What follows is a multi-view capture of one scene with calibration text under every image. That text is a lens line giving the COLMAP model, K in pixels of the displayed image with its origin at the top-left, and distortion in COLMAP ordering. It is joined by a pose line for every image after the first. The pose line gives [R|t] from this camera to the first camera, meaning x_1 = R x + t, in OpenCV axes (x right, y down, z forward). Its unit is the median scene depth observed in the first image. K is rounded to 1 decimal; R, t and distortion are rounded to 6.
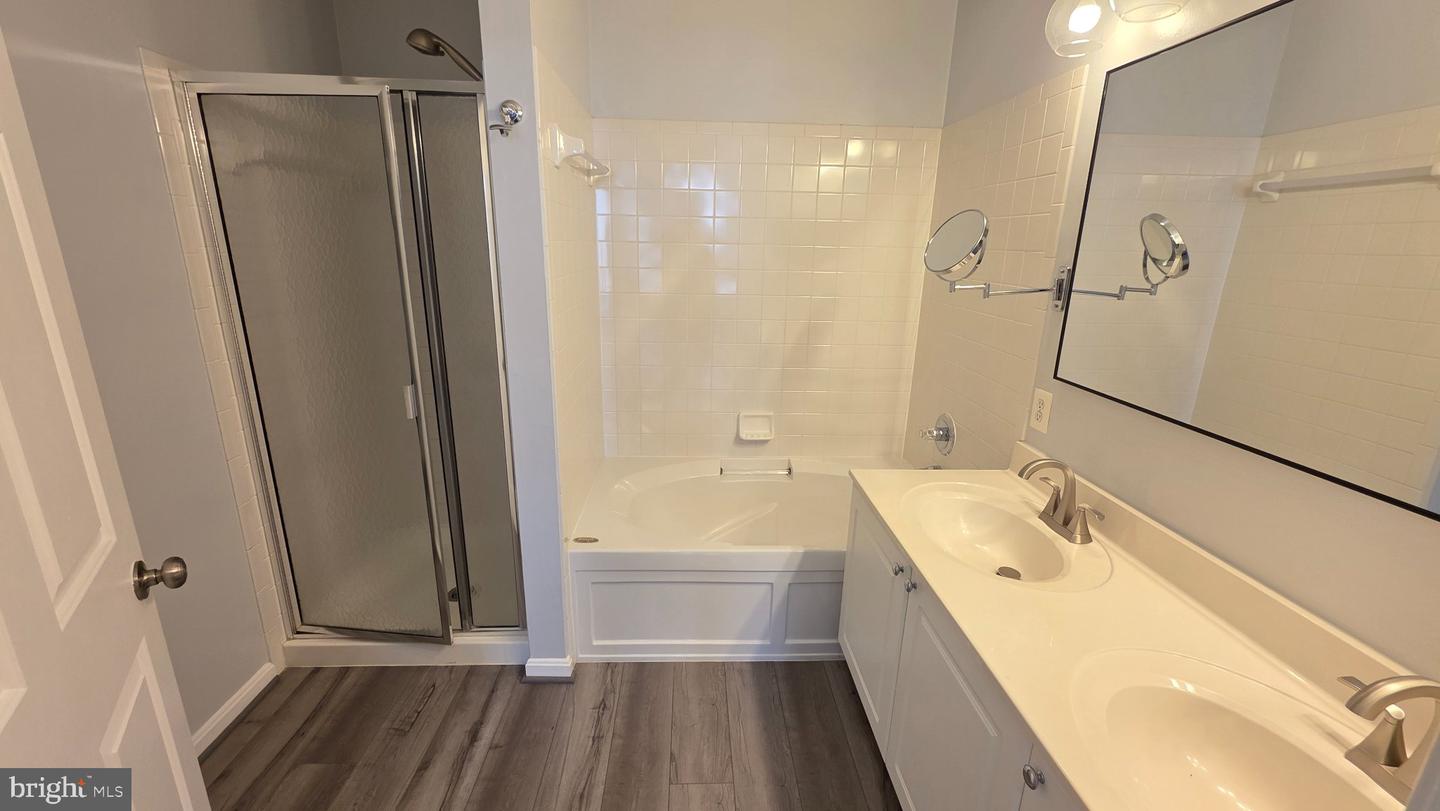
lens RADIAL K [[572.1, 0, 712.7], [0, 572.1, 399.9], [0, 0, 1]] dist [-0.001012, 0.000419]
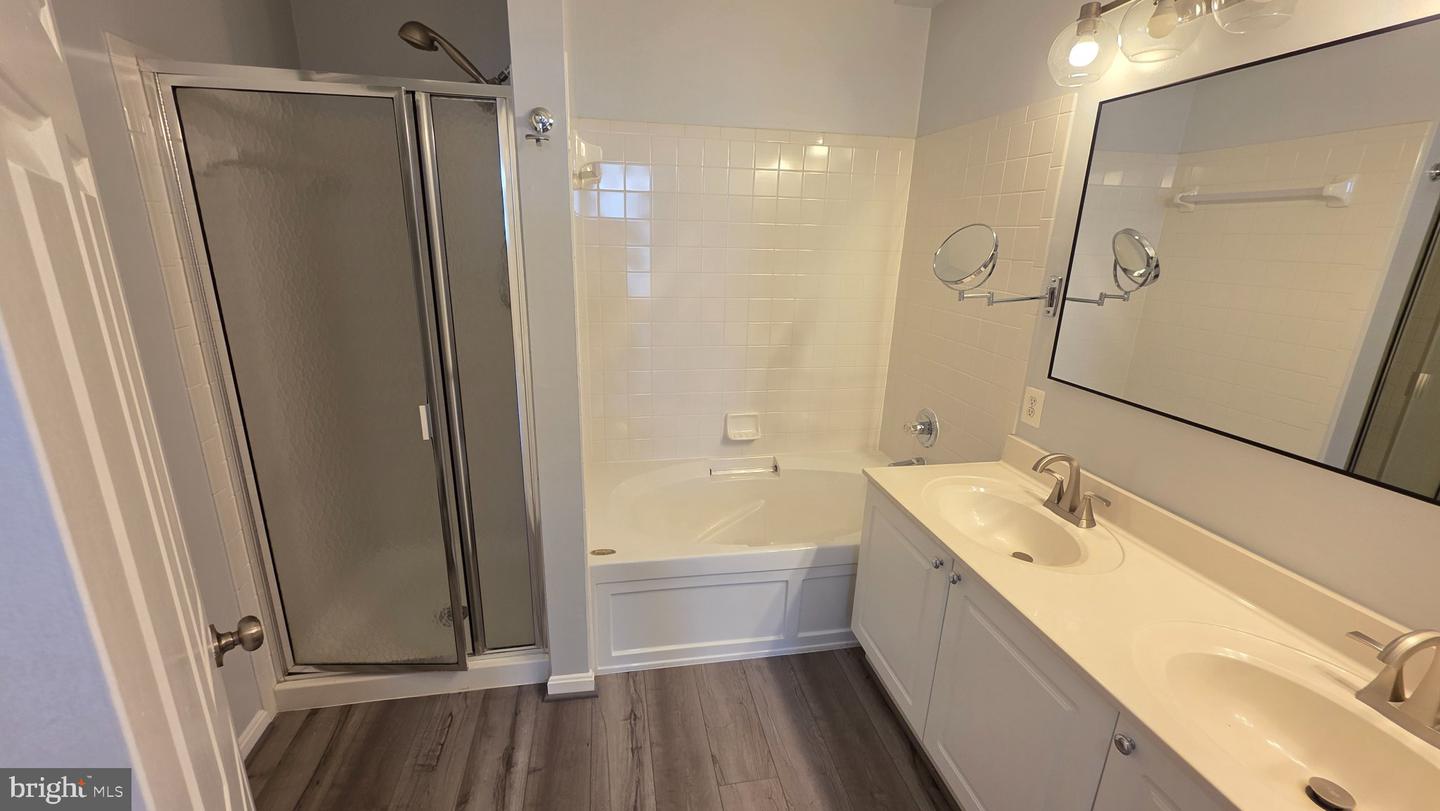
lens RADIAL K [[572.1, 0, 714.0], [0, 572.1, 400.4], [0, 0, 1]] dist [-0.001012, 0.000419]
pose [[0.989815, -0.034309, 0.138161, -0.178185], [0.031849, 0.999293, 0.019972, -0.034076], [-0.138748, -0.015368, 0.990208, -0.001715]]
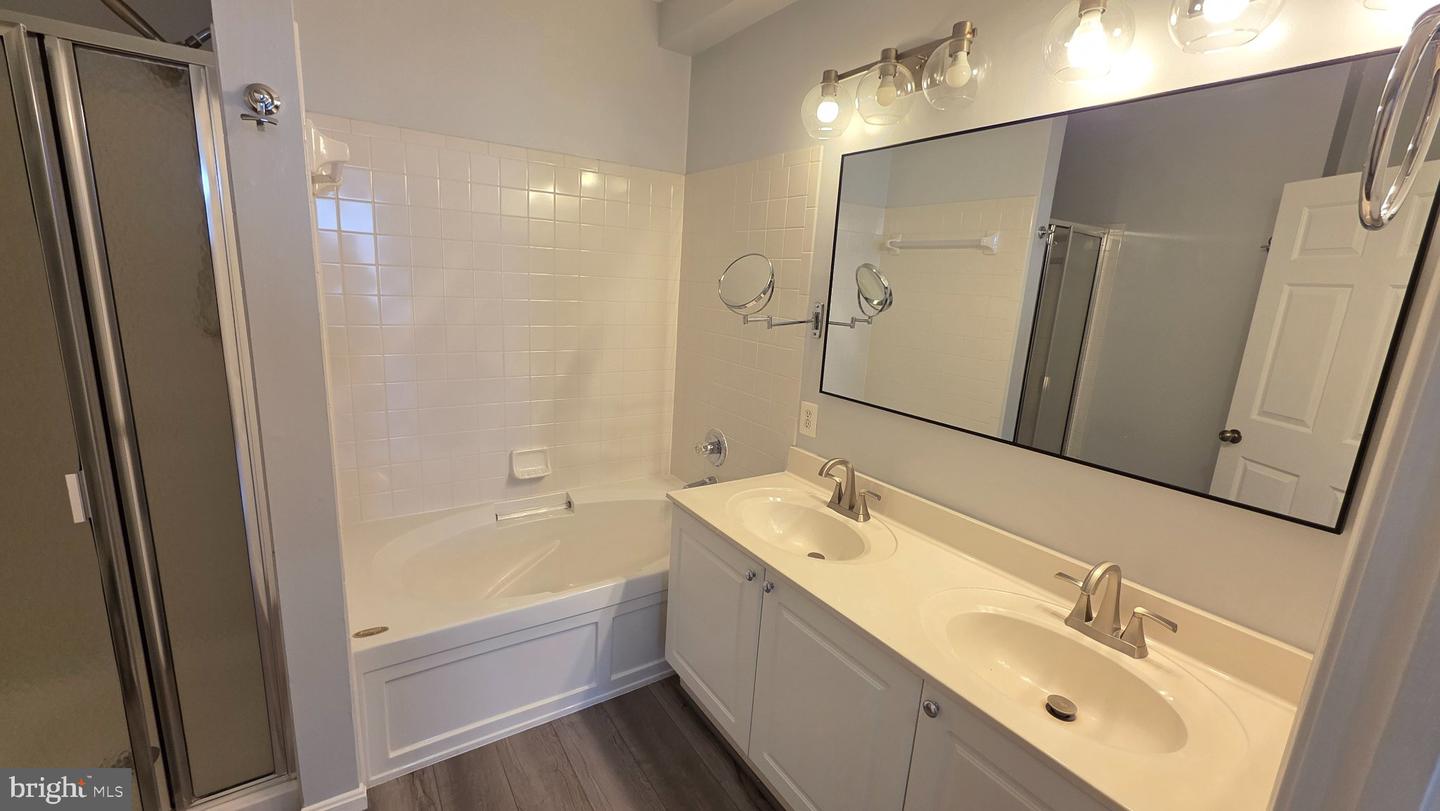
lens RADIAL K [[572.1, 0, 710.4], [0, 572.1, 402.0], [0, 0, 1]] dist [-0.001012, 0.000419]
pose [[0.860560, -0.080425, 0.502960, -0.211037], [0.097646, 0.995190, -0.007939, -0.028136], [-0.499902, 0.055944, 0.864273, 0.047601]]
